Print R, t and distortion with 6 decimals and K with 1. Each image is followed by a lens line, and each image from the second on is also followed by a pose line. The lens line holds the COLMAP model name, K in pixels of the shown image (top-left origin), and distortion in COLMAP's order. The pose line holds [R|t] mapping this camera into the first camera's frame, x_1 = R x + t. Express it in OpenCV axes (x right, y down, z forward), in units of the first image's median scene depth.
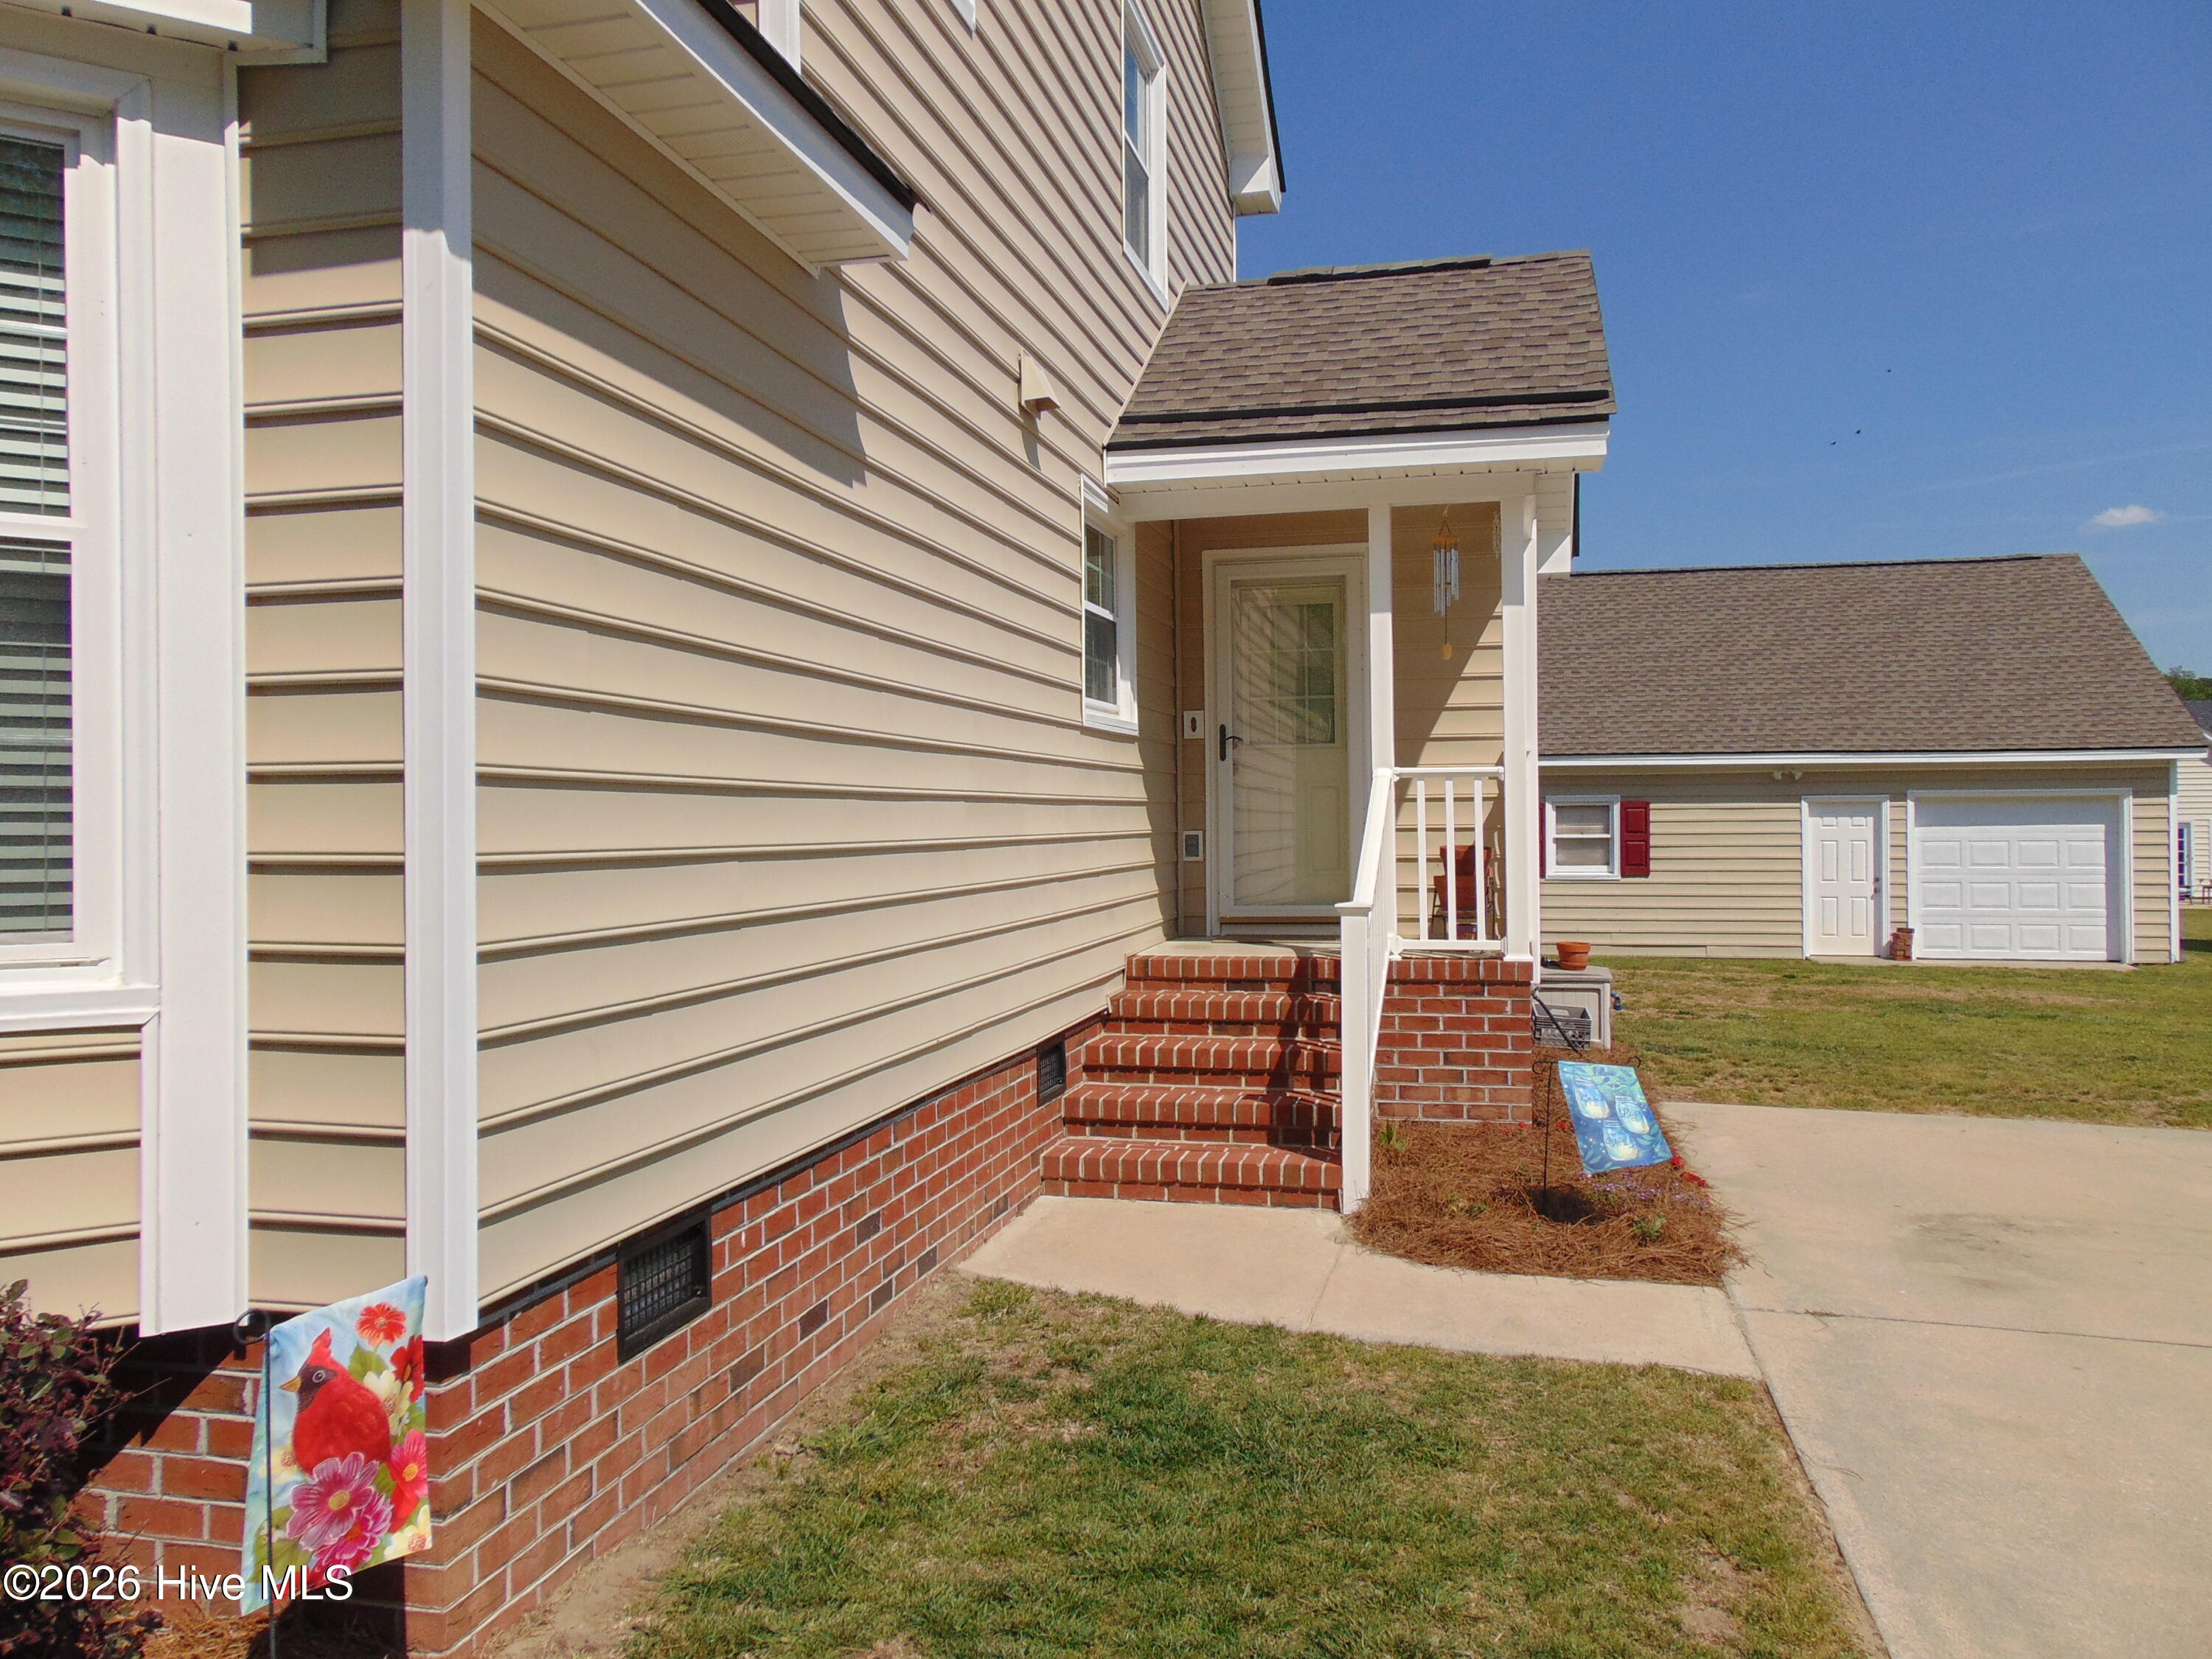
lens RADIAL K [[1698.0, 0, 1106.0], [0, 1698.0, 829.5], [0, 0, 1]] dist [-0.034200, 0.094919]
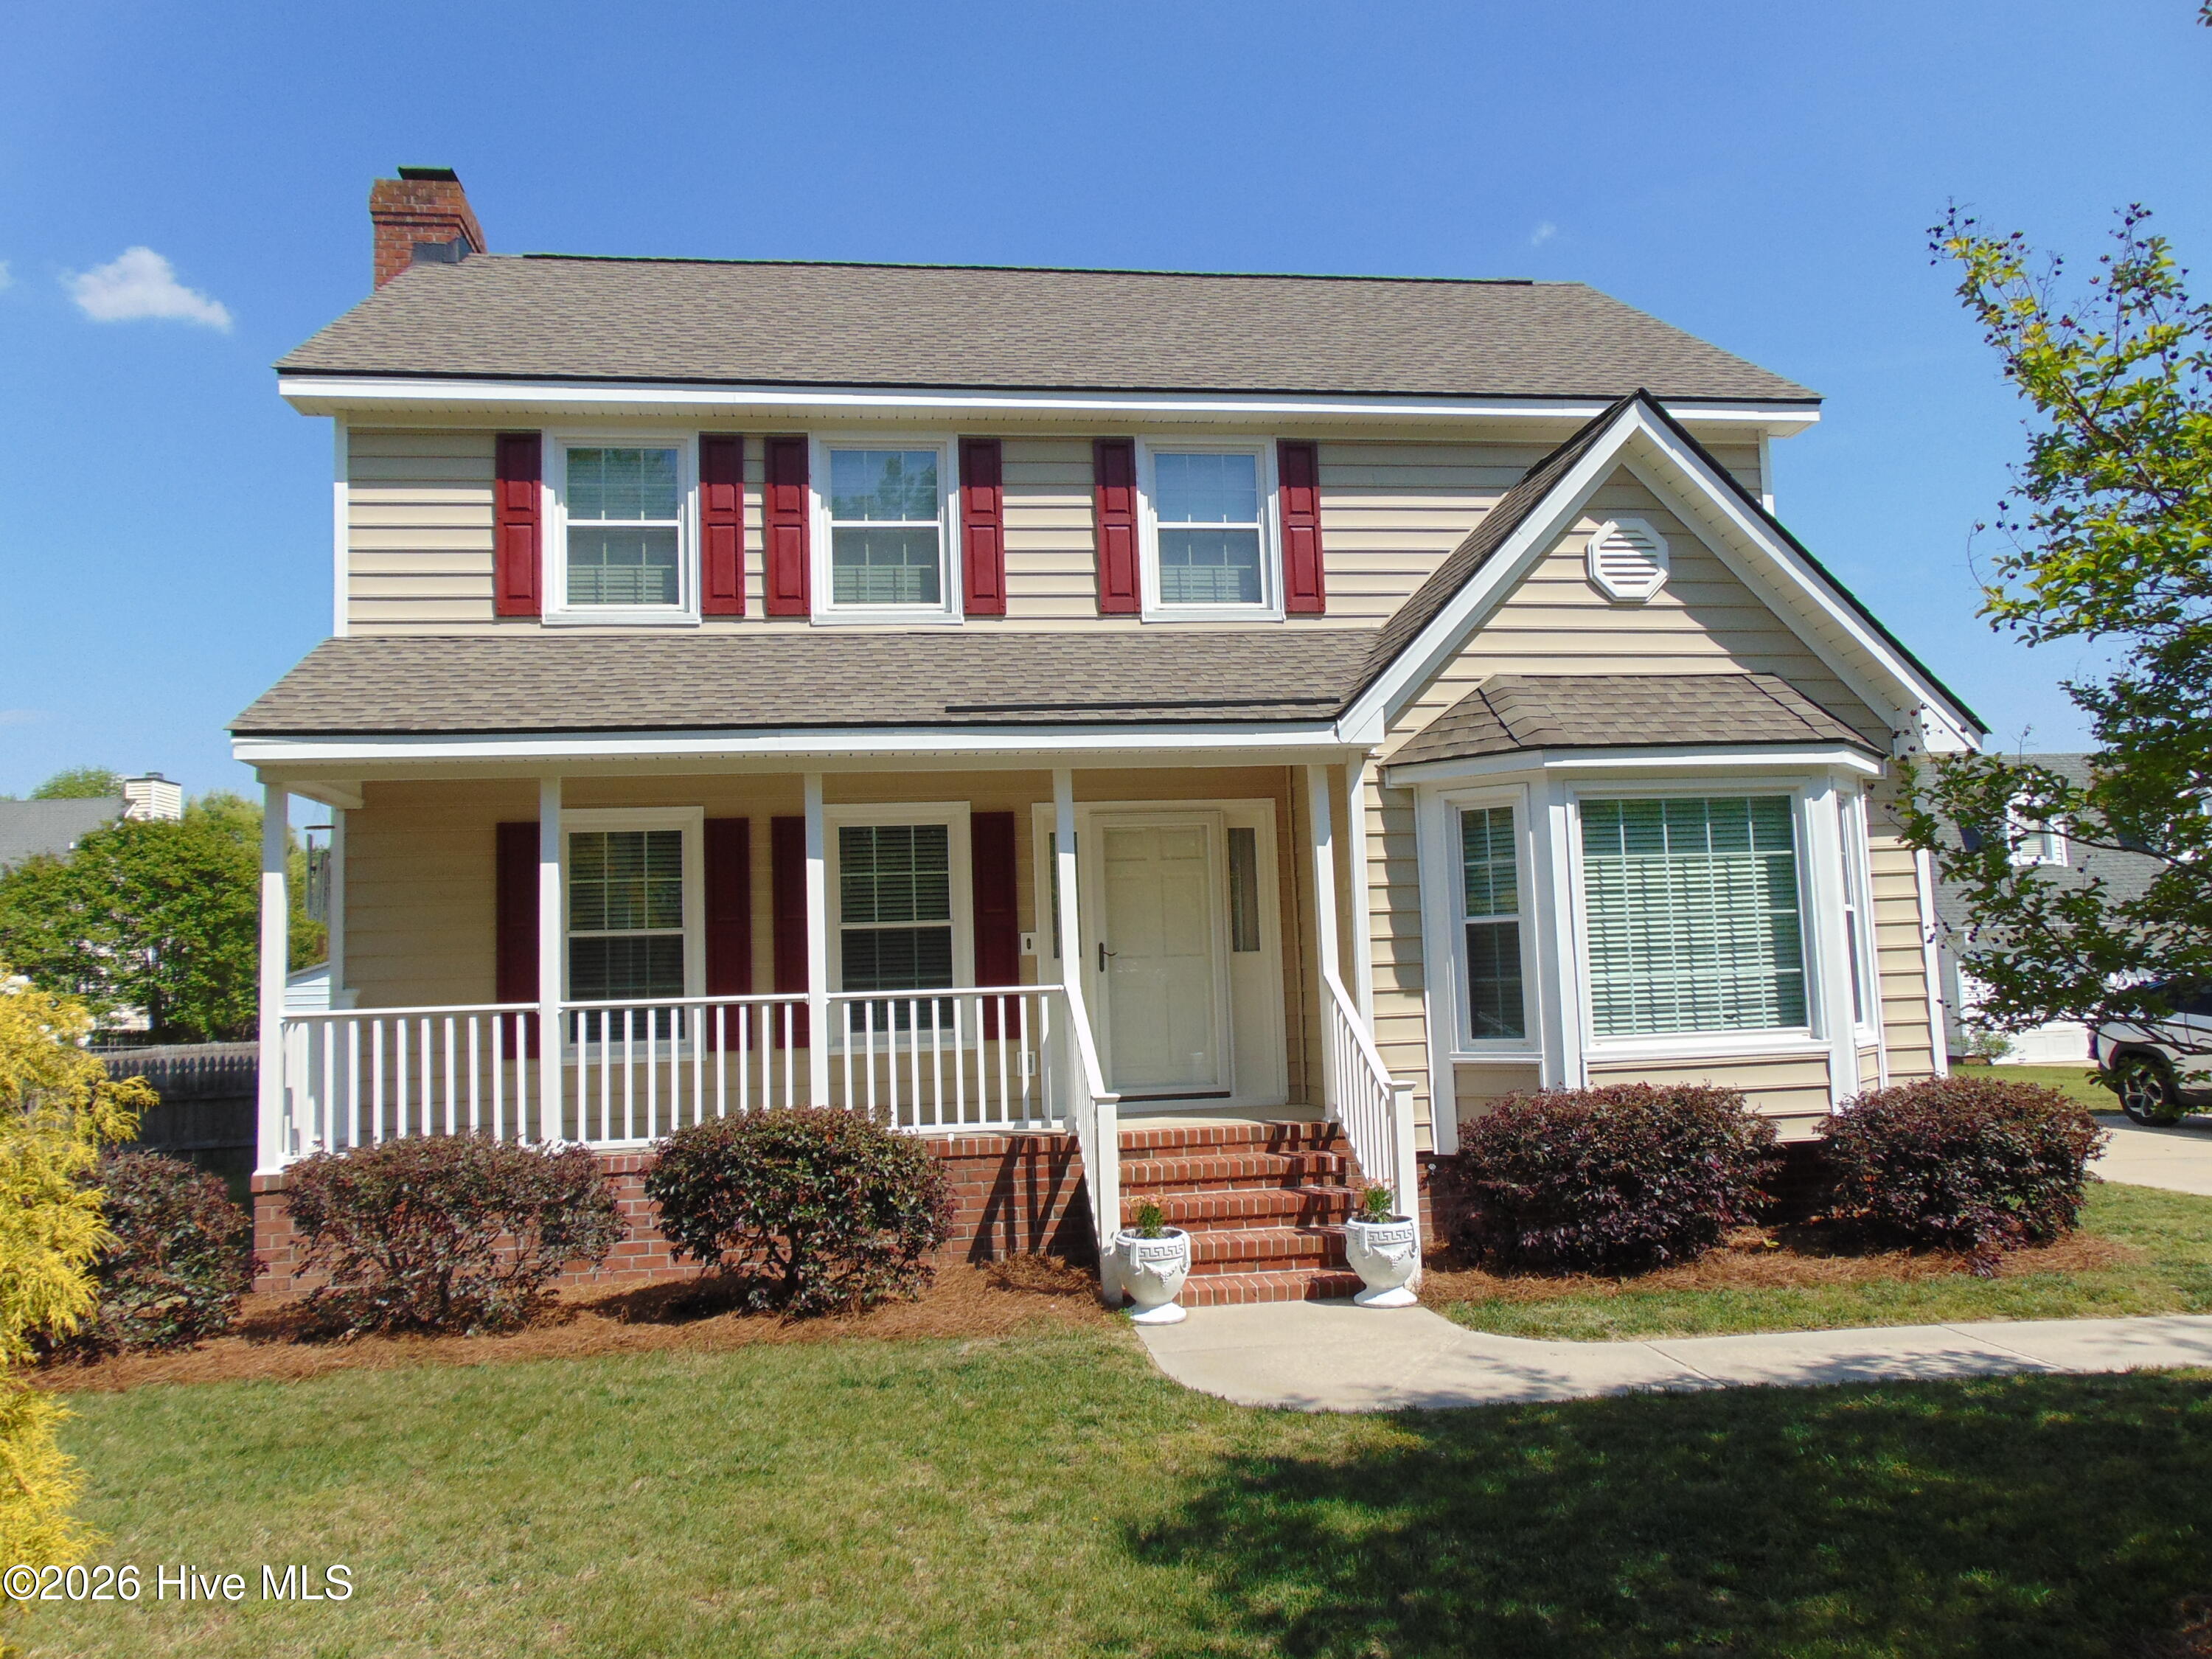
lens RADIAL K [[1834.0, 0, 935.2], [0, 1834.0, 832.8], [0, 0, 1]] dist [0.086209, 0.126221]
pose [[0.924036, 0.009083, 0.382198, -0.491694], [0.034089, 0.993778, -0.106034, 0.001156], [-0.380783, 0.111008, 0.917977, -0.261267]]
